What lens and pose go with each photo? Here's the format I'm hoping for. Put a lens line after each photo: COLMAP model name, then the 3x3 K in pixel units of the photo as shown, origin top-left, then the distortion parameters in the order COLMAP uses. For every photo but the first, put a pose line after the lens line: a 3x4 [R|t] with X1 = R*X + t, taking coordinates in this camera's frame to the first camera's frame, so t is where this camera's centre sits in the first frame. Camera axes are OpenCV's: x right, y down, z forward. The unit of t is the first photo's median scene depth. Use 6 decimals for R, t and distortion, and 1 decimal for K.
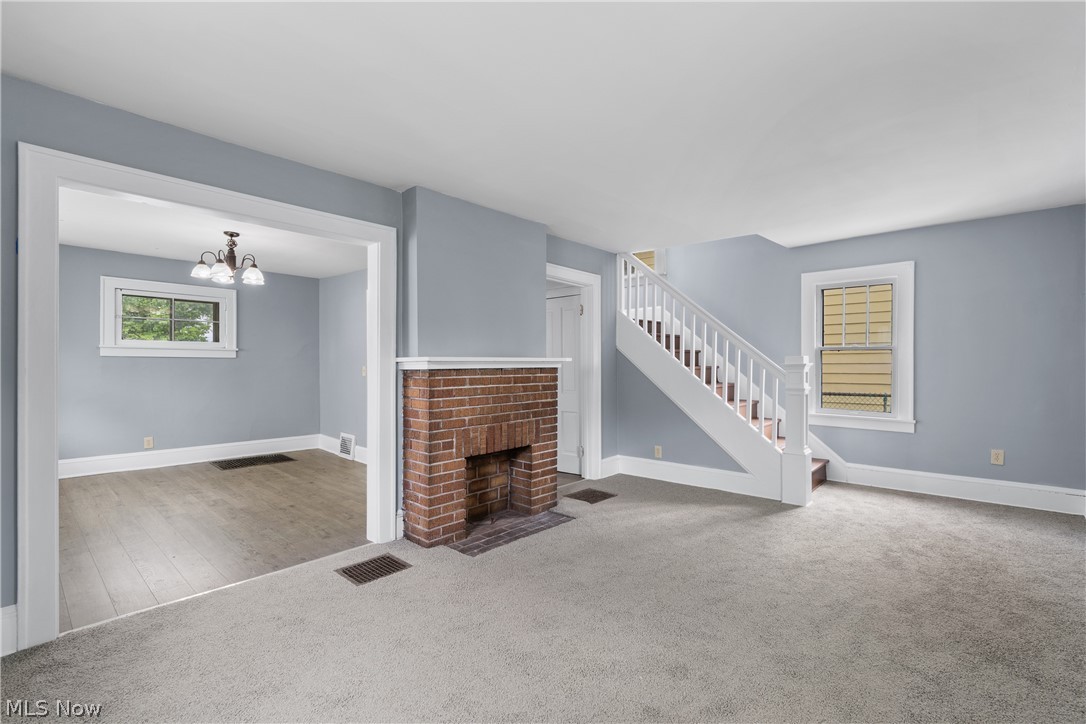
lens RADIAL K [[484.2, 0, 556.8], [0, 484.2, 361.9], [0, 0, 1]] dist [0.001912, -0.002492]
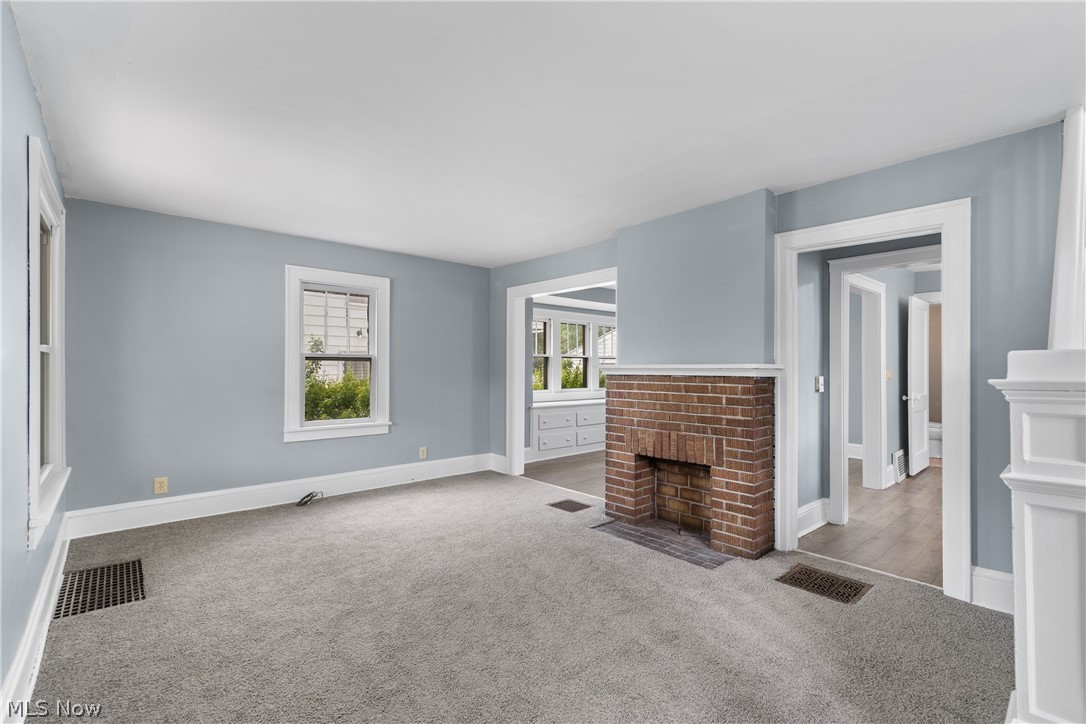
lens RADIAL K [[484.2, 0, 553.8], [0, 484.2, 365.1], [0, 0, 1]] dist [0.001912, -0.002492]
pose [[-0.108951, -0.004285, -0.994038, 0.838903], [0.000541, 0.999990, -0.004370, -0.003300], [0.994047, -0.001014, -0.108948, 0.827325]]
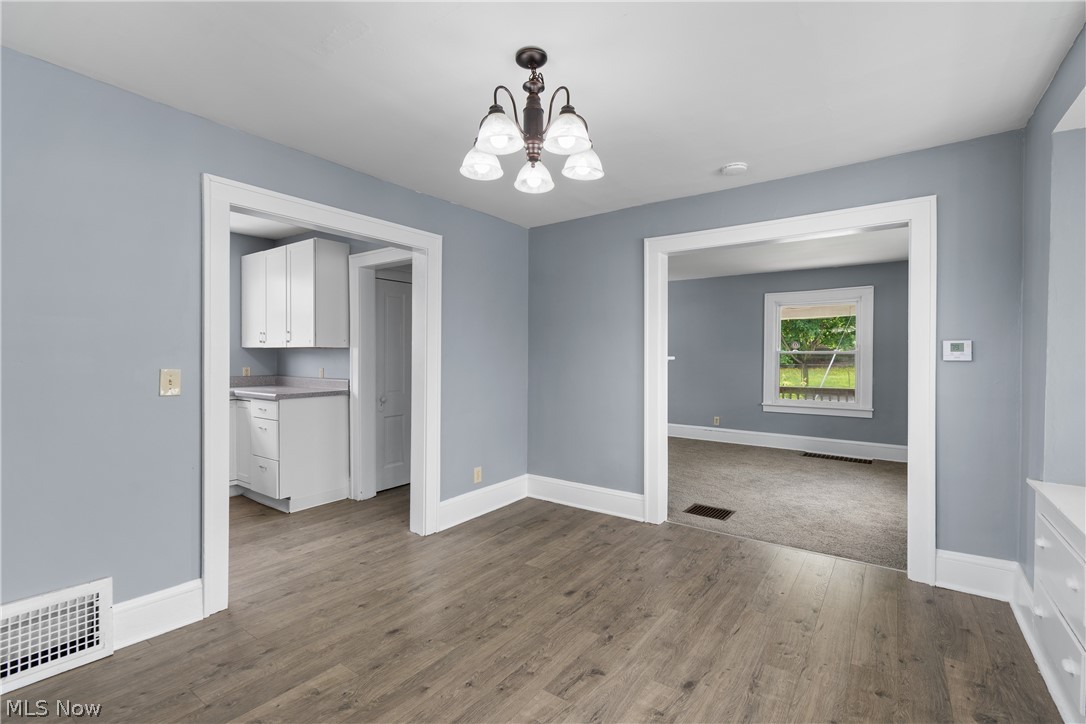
lens RADIAL K [[484.2, 0, 554.3], [0, 484.2, 351.9], [0, 0, 1]] dist [0.001912, -0.002492]
pose [[-0.102934, 0.008693, 0.994650, -1.258183], [-0.008307, 0.999919, -0.009598, -0.005598], [-0.994654, -0.009250, -0.102853, 1.173664]]
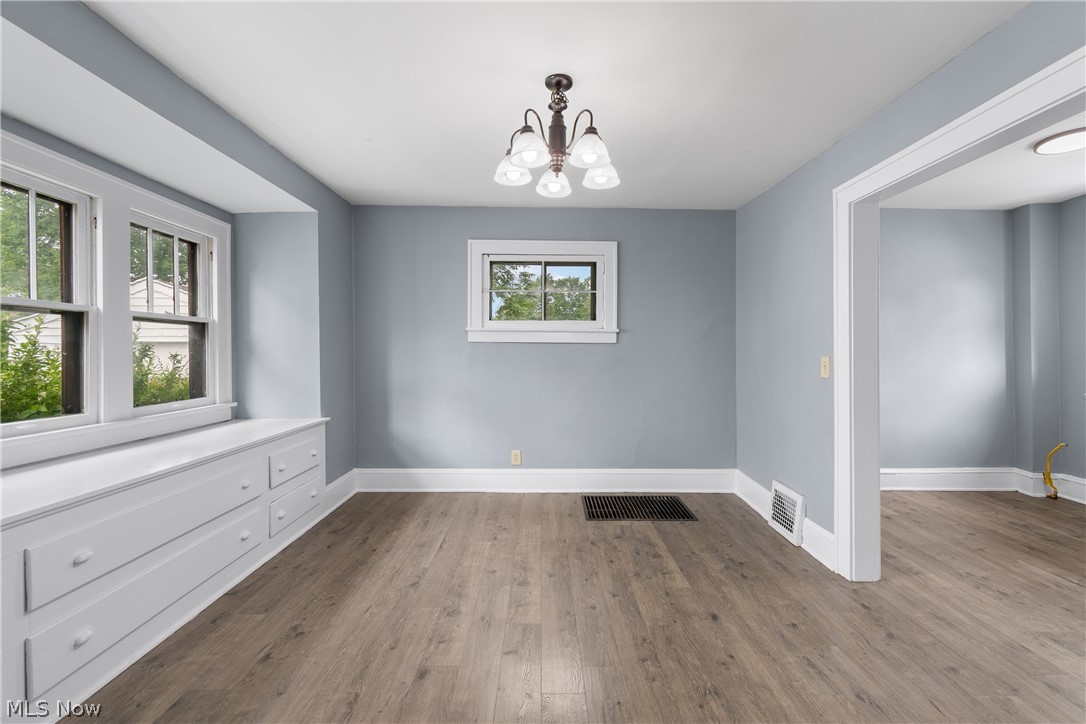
lens RADIAL K [[484.2, 0, 554.7], [0, 484.2, 354.3], [0, 0, 1]] dist [0.001912, -0.002492]
pose [[0.680830, 0.004041, -0.732430, -0.365124], [-0.000640, 0.999988, 0.004922, 0.005902], [0.732441, -0.002882, 0.680824, 0.765509]]
